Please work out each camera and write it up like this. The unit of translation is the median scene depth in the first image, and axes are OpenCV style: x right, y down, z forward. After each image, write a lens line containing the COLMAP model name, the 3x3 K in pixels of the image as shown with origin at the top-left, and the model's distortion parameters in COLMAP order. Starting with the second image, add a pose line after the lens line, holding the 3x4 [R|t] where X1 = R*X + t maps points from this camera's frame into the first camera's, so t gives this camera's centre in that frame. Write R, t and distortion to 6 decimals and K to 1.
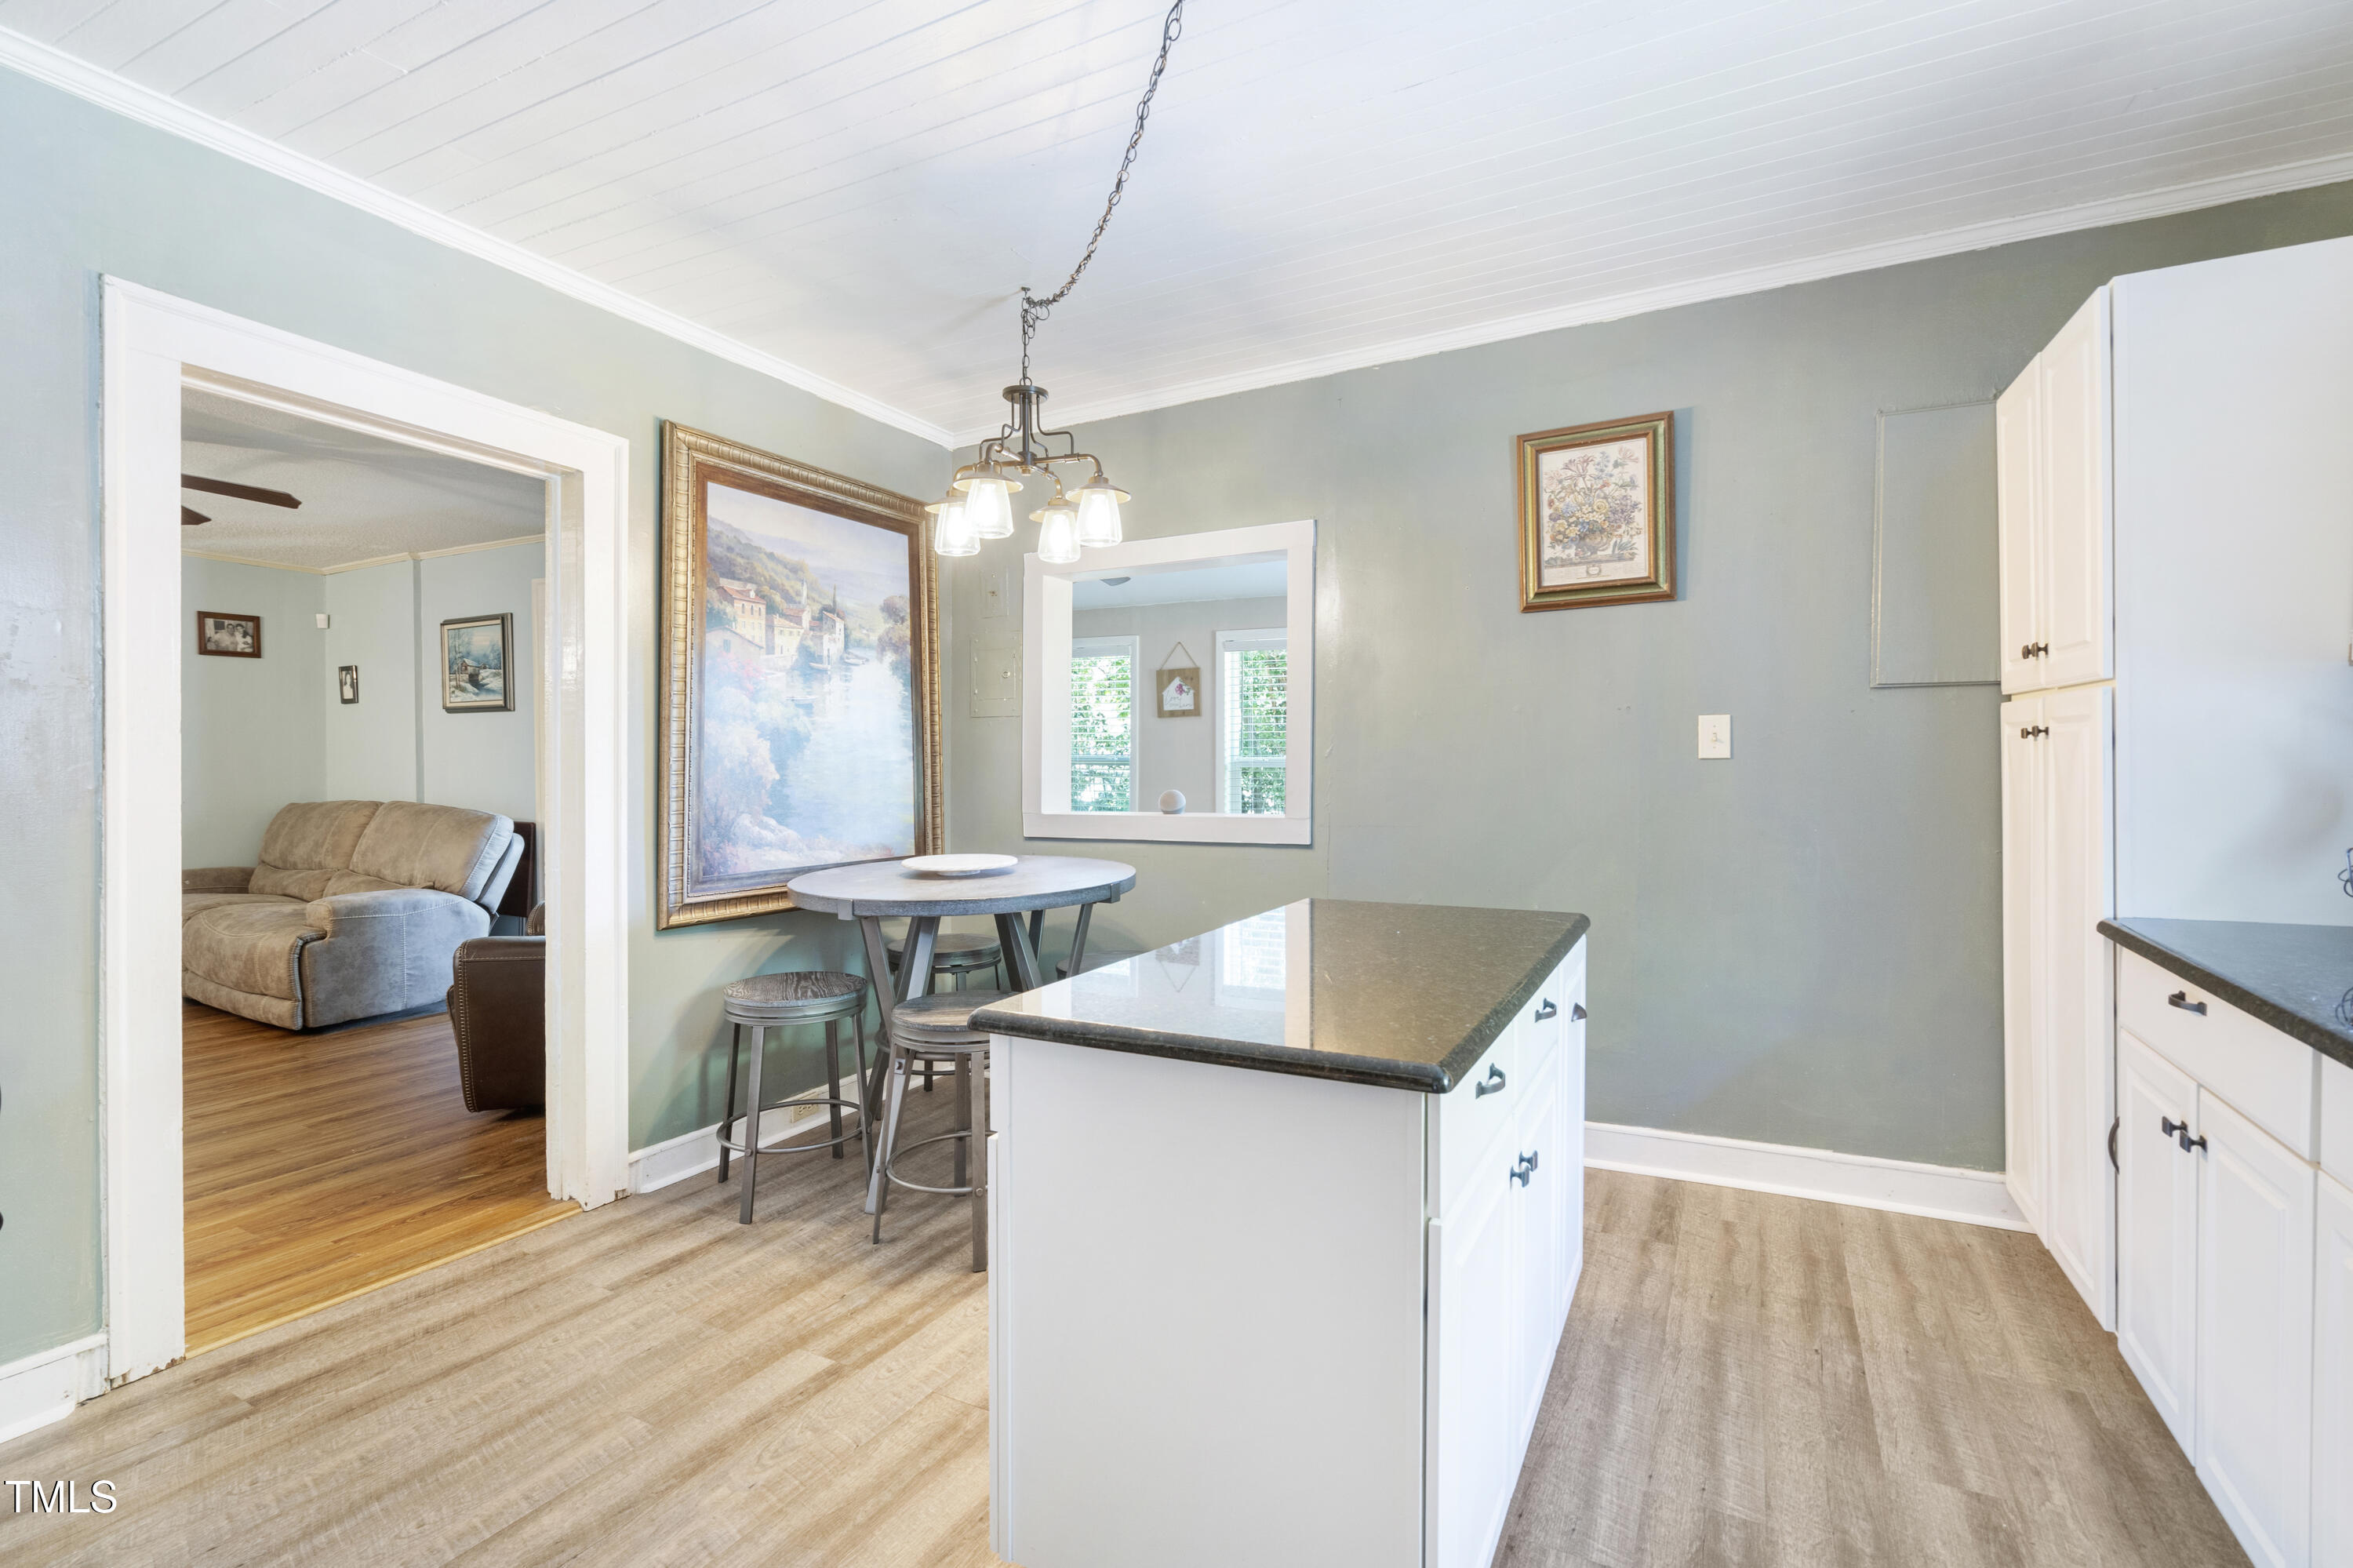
lens RADIAL K [[1086.8, 0, 1168.2], [0, 1086.8, 766.1], [0, 0, 1]] dist [-0.014958, 0.005042]
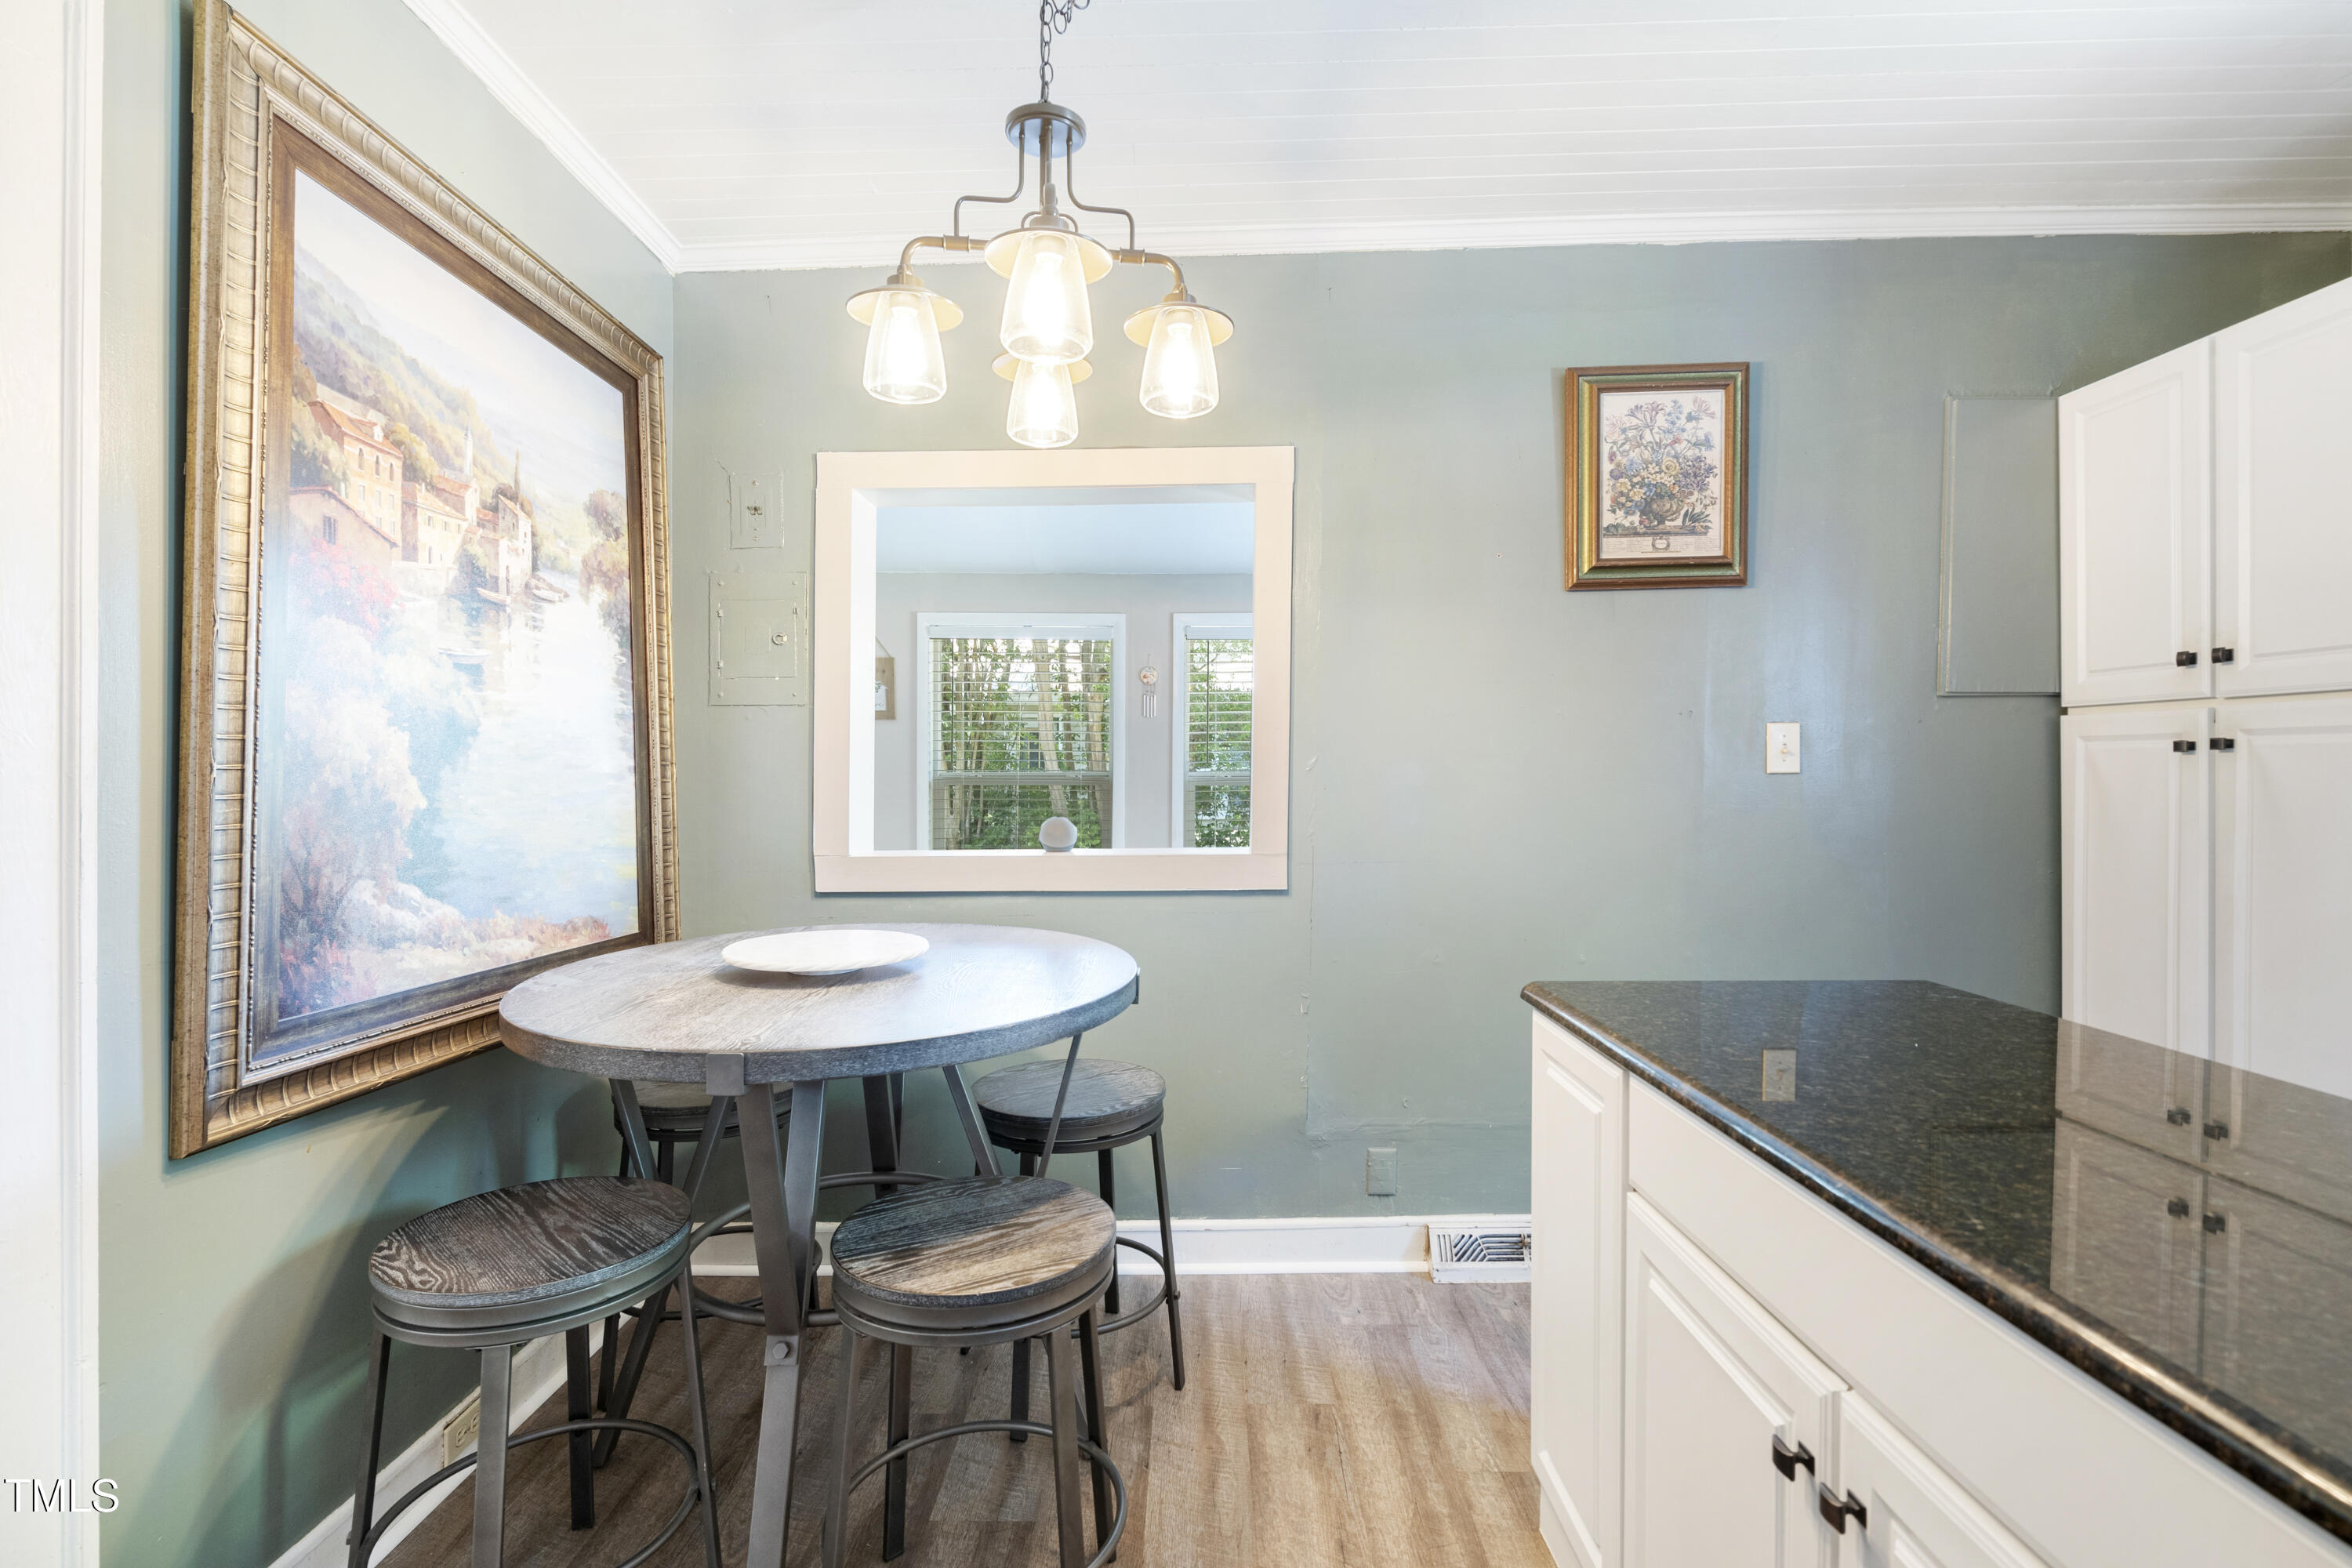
lens RADIAL K [[1097.2, 0, 1176.0], [0, 1097.2, 784.0], [0, 0, 1]] dist [-0.002248, -0.000797]
pose [[0.892181, -0.000195, 0.451677, -0.293795], [0.000268, 1.000000, -0.000096, 0.001020], [-0.451677, 0.000206, 0.892181, 0.403825]]
